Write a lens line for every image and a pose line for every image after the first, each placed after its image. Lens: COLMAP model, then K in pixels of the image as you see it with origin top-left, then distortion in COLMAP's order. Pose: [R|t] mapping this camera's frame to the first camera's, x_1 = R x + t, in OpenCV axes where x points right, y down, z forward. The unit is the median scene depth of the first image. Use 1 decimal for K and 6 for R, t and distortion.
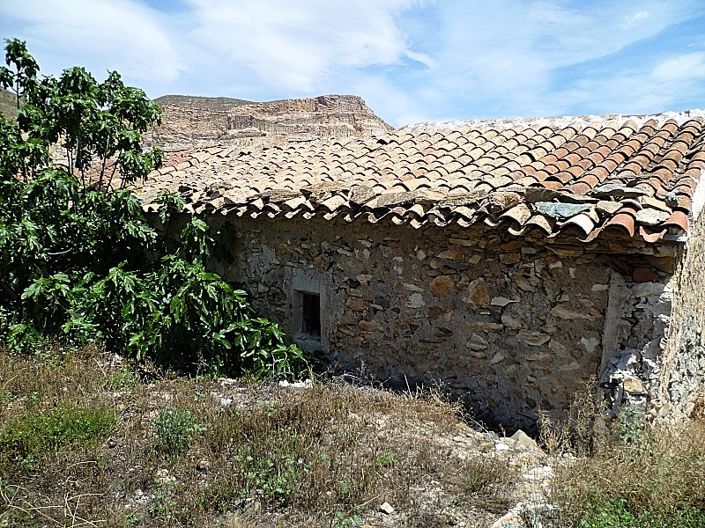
lens RADIAL K [[580.4, 0, 353.8], [0, 580.4, 265.5], [0, 0, 1]] dist [-0.088041, 0.019428]
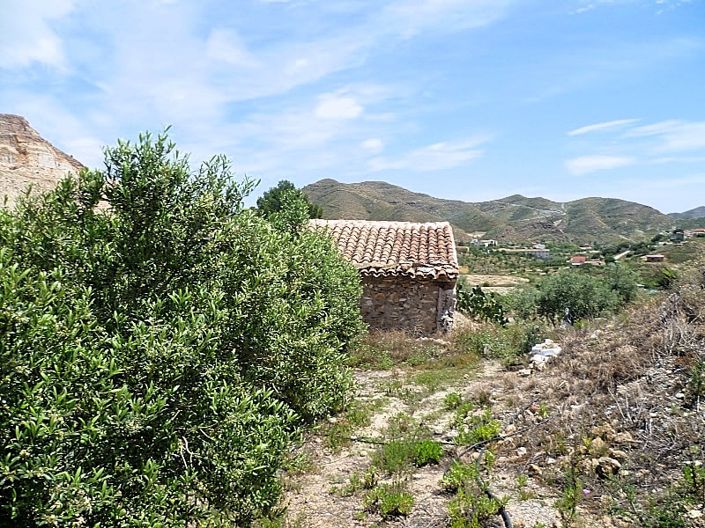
lens RADIAL K [[580.4, 0, 353.8], [0, 580.4, 265.5], [0, 0, 1]] dist [-0.088041, 0.019428]
pose [[0.855114, -0.042682, 0.516680, -1.636631], [0.066703, 0.997380, -0.028002, -0.052036], [-0.514131, 0.058409, 0.855721, -1.576085]]
